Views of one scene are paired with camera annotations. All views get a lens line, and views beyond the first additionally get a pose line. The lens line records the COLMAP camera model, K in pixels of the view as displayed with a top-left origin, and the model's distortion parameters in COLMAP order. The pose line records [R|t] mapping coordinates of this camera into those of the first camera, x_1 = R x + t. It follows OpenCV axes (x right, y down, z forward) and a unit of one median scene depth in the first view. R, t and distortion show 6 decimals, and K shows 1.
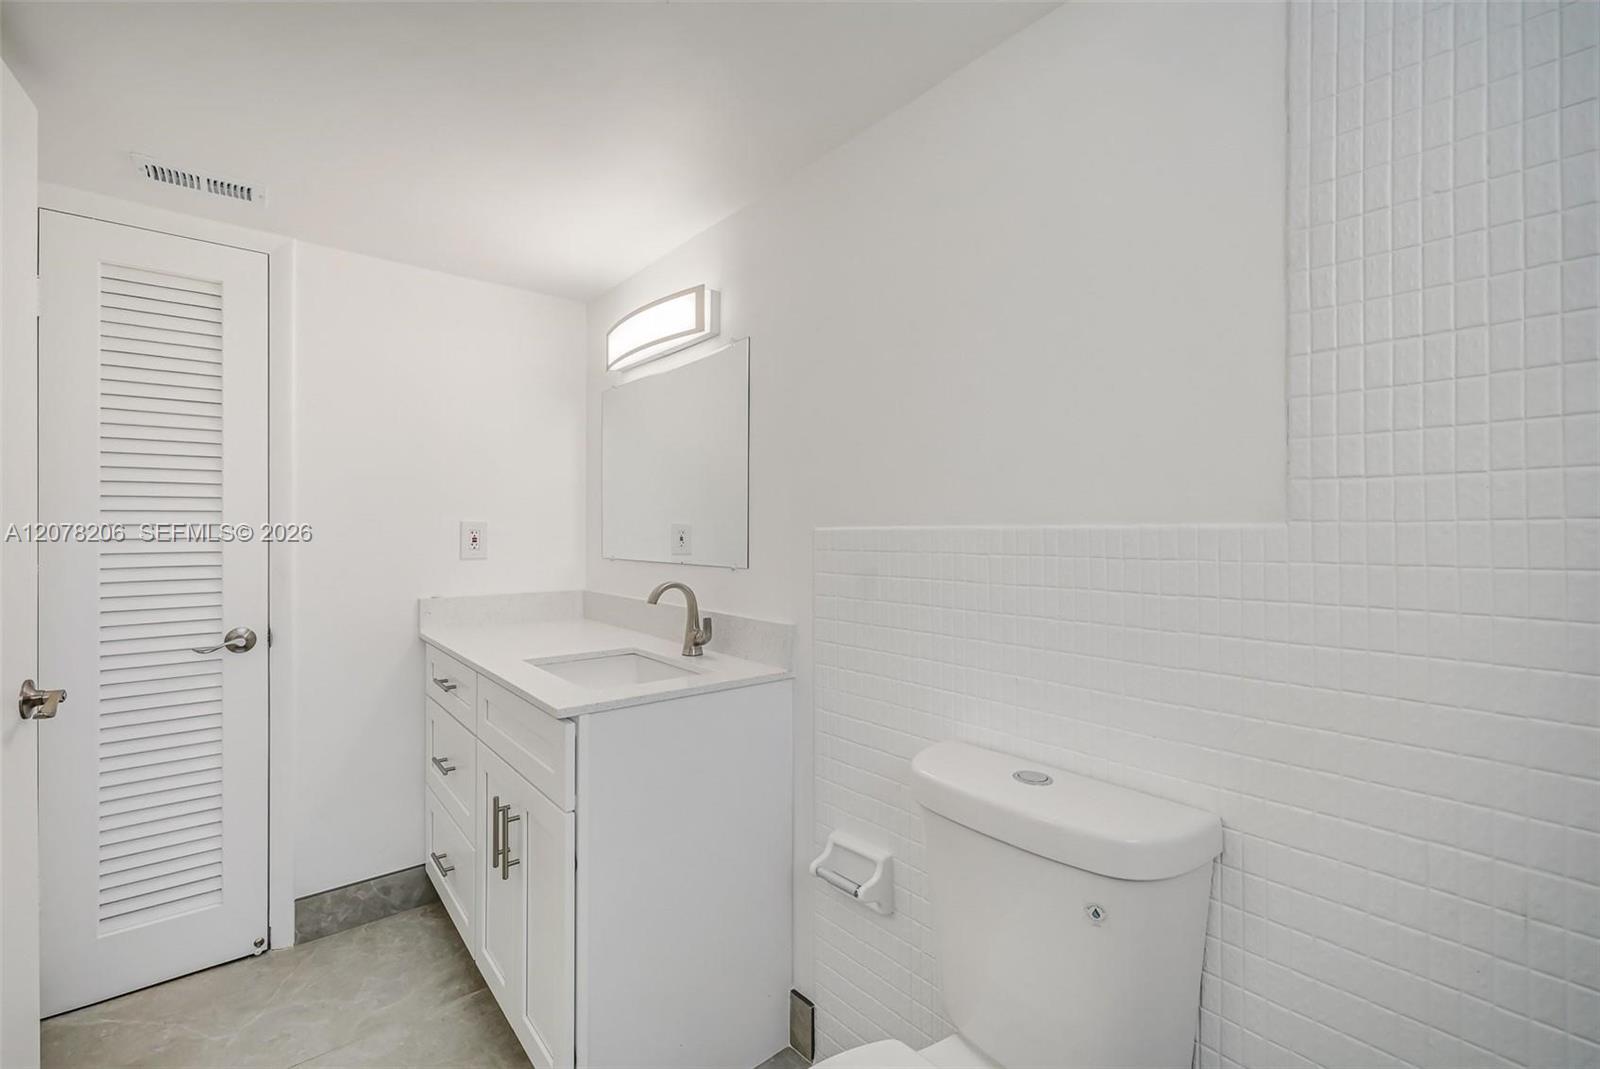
lens RADIAL K [[683.5, 0, 799.4], [0, 683.5, 533.2], [0, 0, 1]] dist [-0.000072, -0.000416]
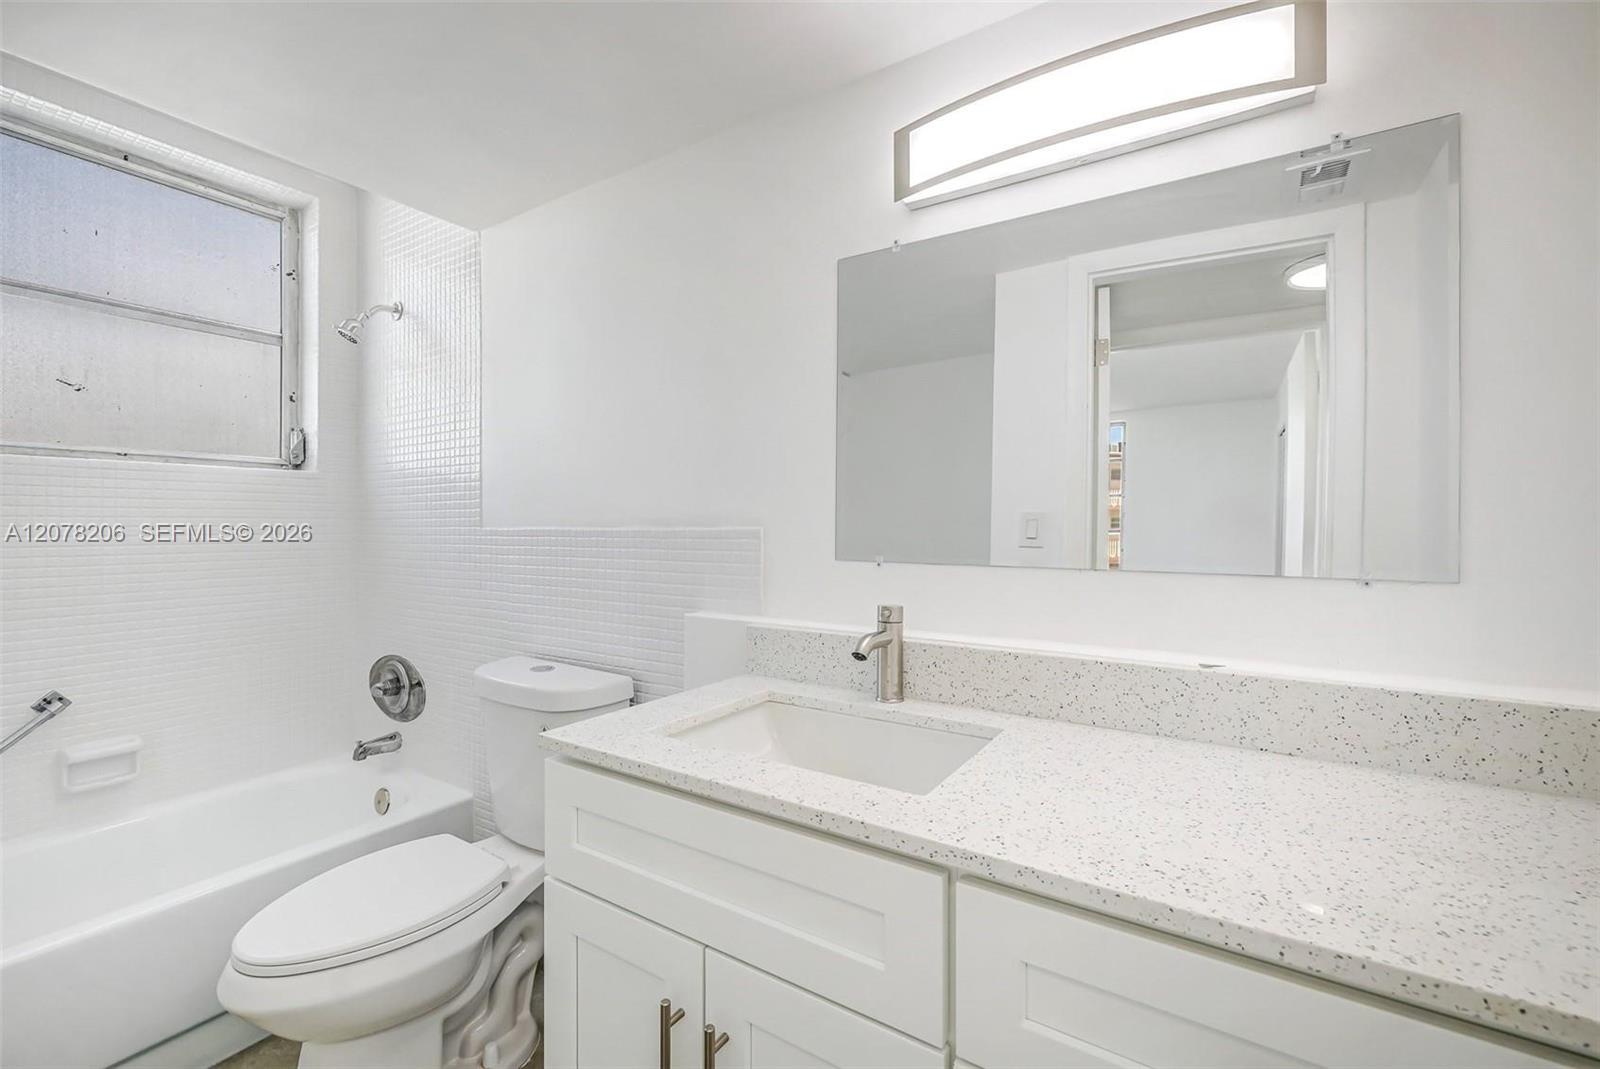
lens RADIAL K [[683.5, 0, 799.7], [0, 683.5, 532.4], [0, 0, 1]] dist [-0.000072, -0.000416]
pose [[0.956480, -0.001557, 0.291792, -0.101888], [0.001287, 0.999999, 0.001118, 0.005713], [-0.291794, -0.000693, 0.956481, 0.097225]]
